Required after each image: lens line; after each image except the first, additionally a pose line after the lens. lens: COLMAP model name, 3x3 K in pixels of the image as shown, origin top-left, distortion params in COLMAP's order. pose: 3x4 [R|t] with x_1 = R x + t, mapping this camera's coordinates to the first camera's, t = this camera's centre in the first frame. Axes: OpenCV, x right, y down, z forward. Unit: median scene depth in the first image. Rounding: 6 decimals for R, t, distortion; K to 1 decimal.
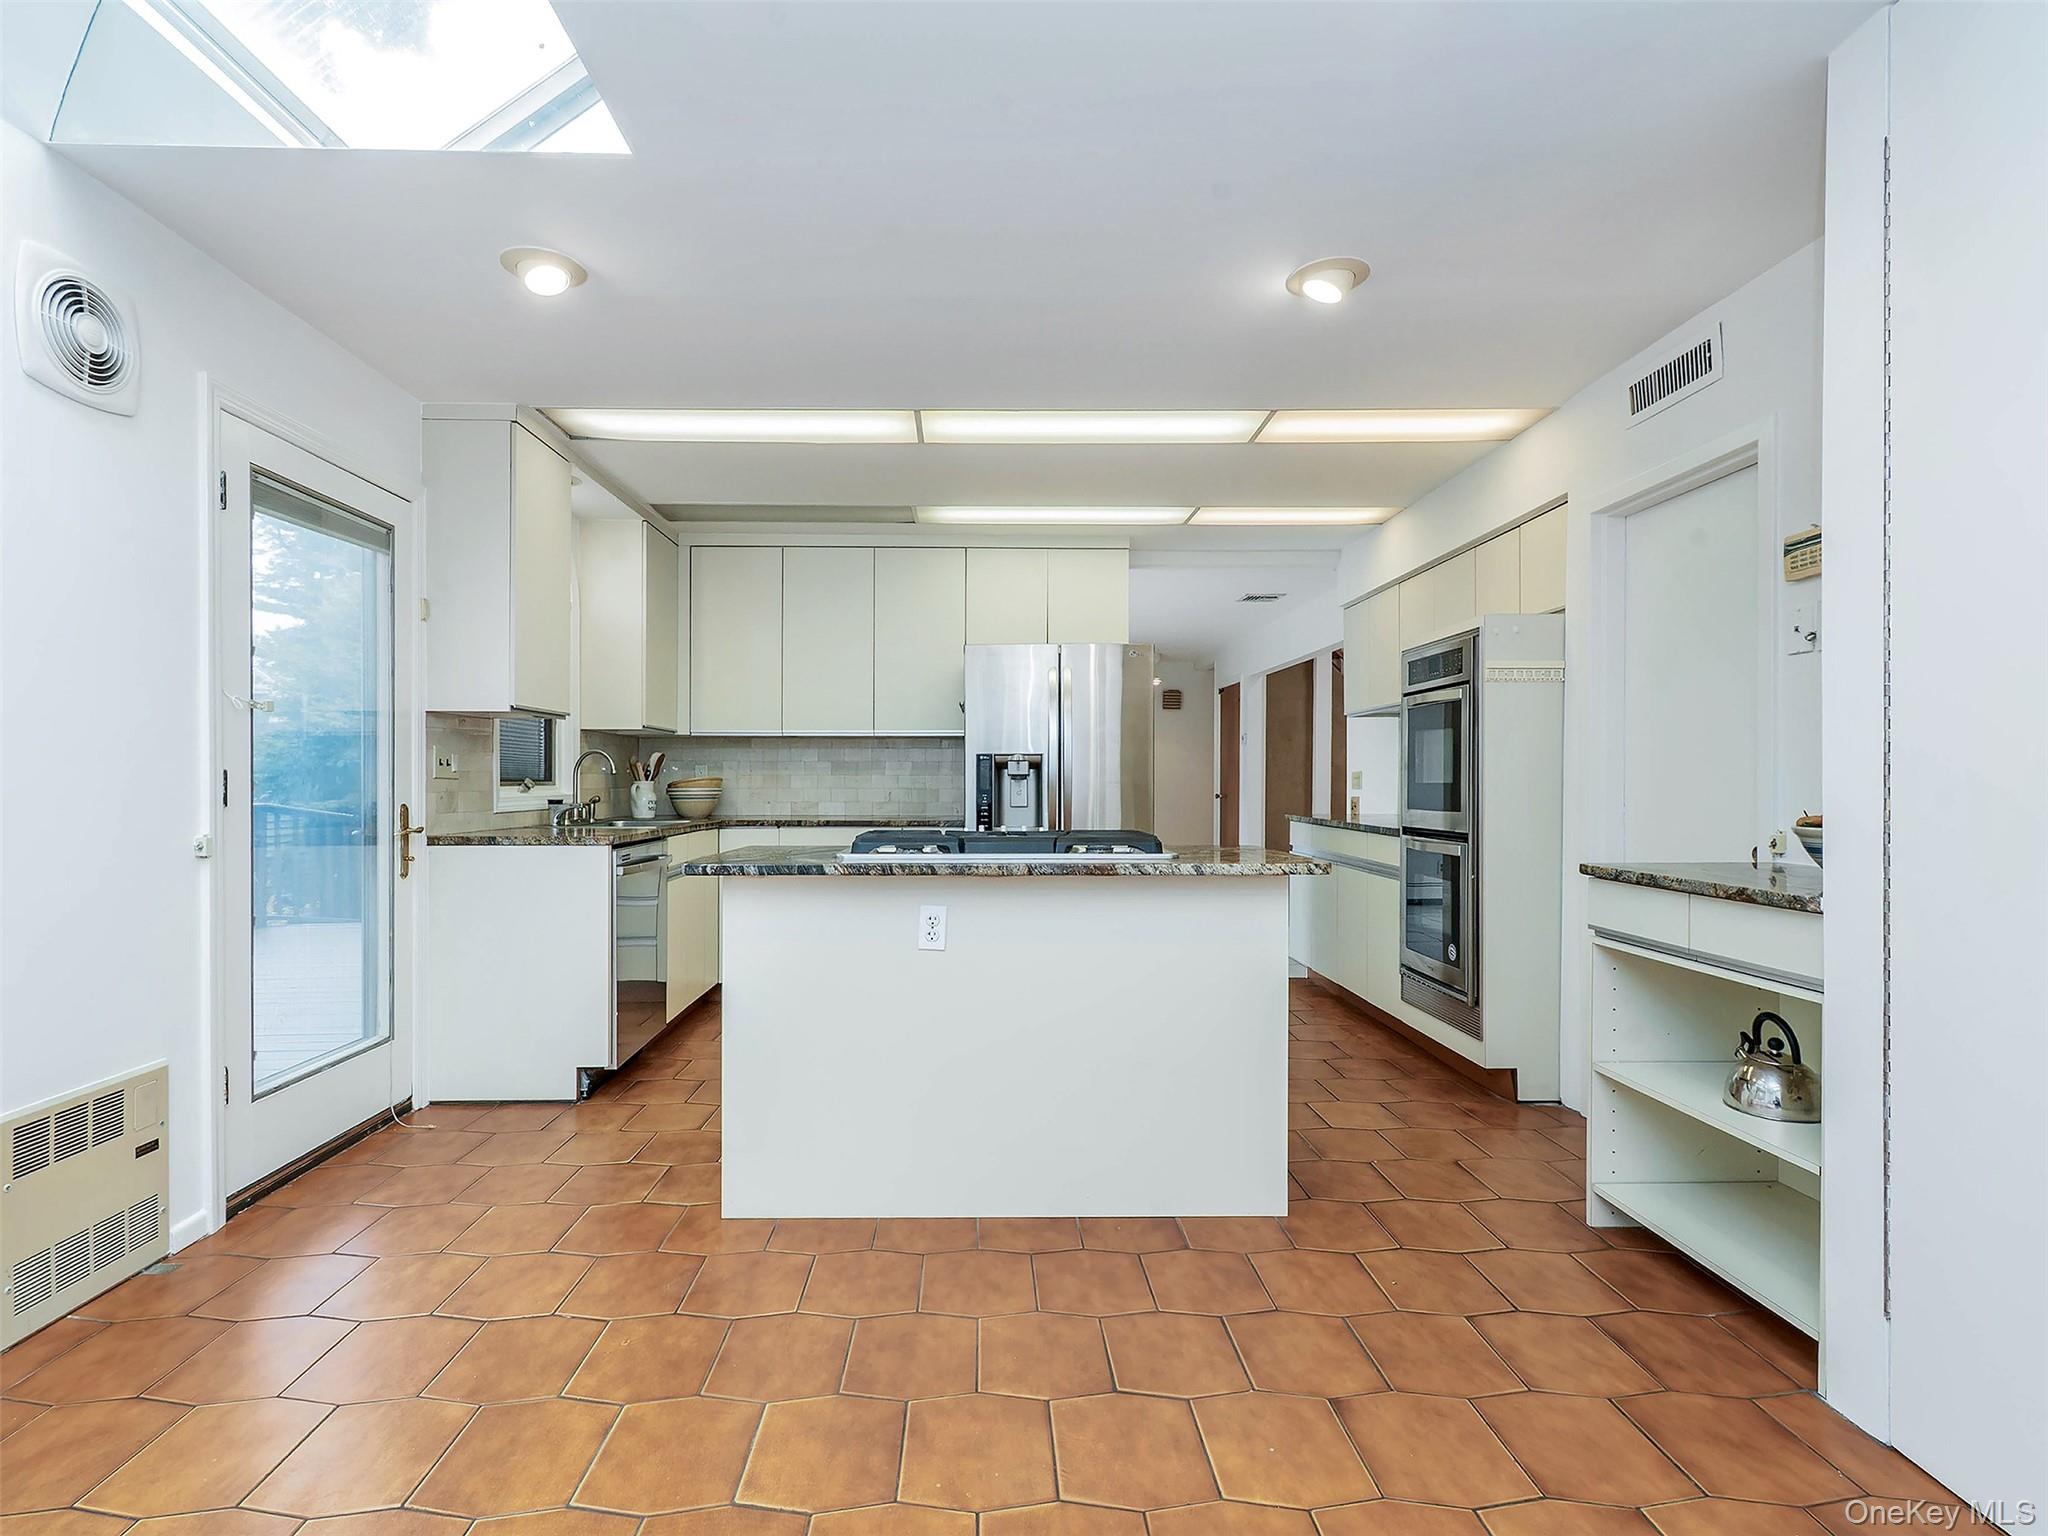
lens RADIAL K [[1041.0, 0, 995.3], [0, 1041.0, 797.6], [0, 0, 1]] dist [0.002442, -0.000690]
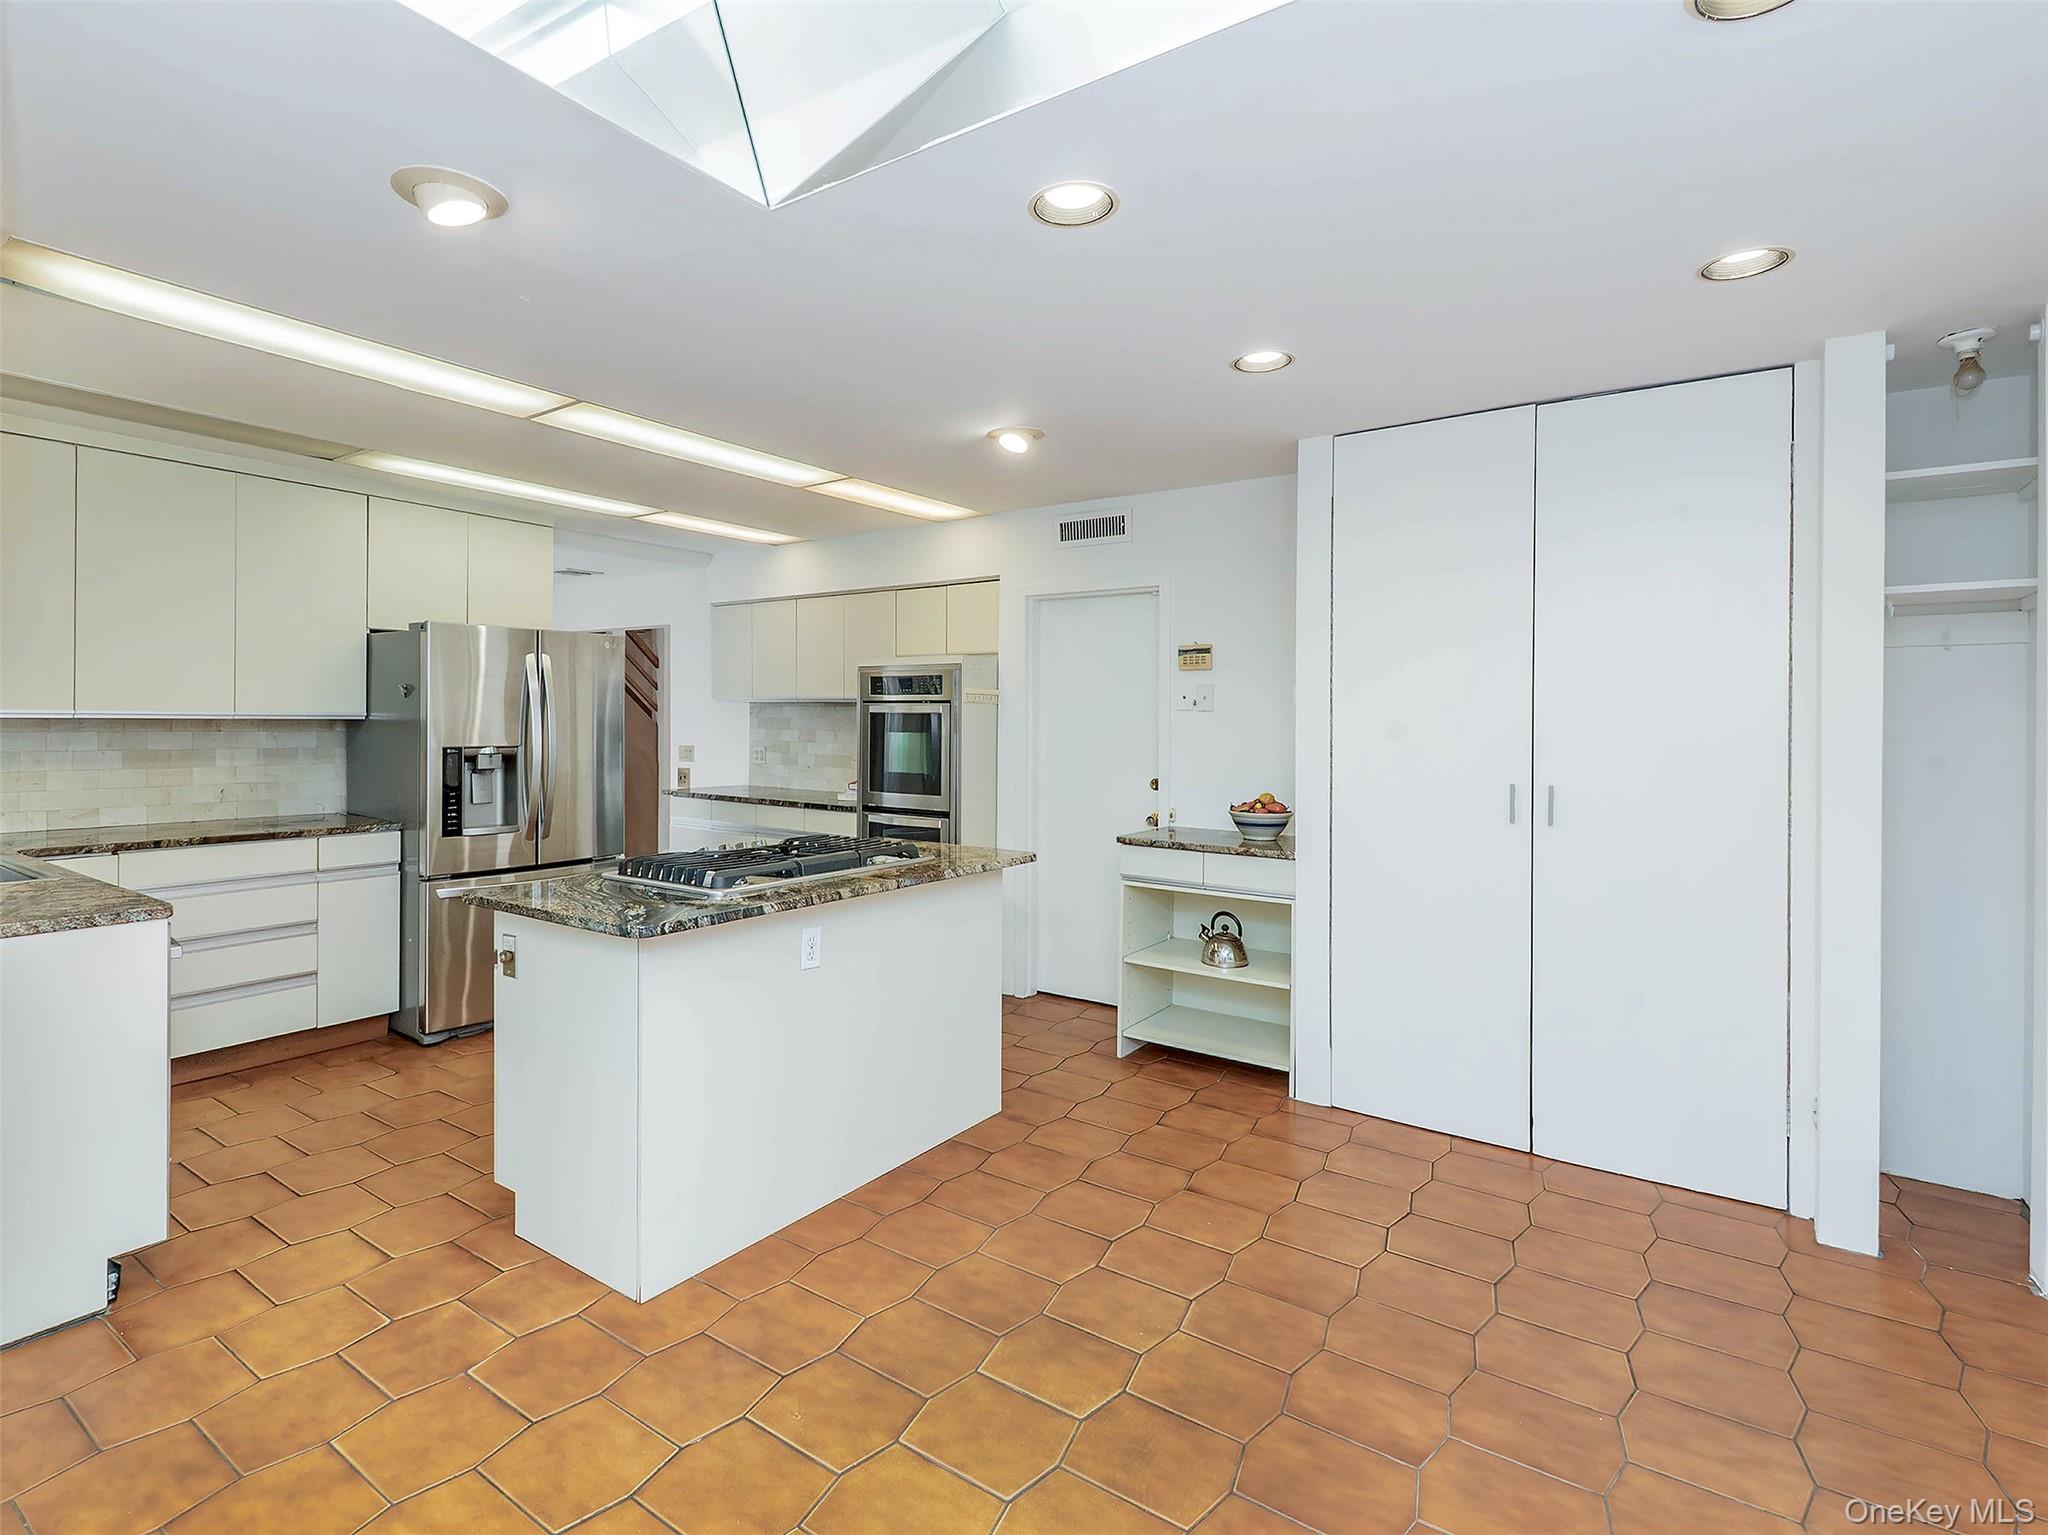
lens RADIAL K [[1006.0, 0, 1017.2], [0, 1006.0, 731.0], [0, 0, 1]] dist [0.000861, -0.001000]
pose [[0.582363, -0.004300, 0.812917, -0.811407], [0.003448, 0.999990, 0.002819, -0.106970], [-0.812921, 0.001161, 0.582372, 0.215402]]
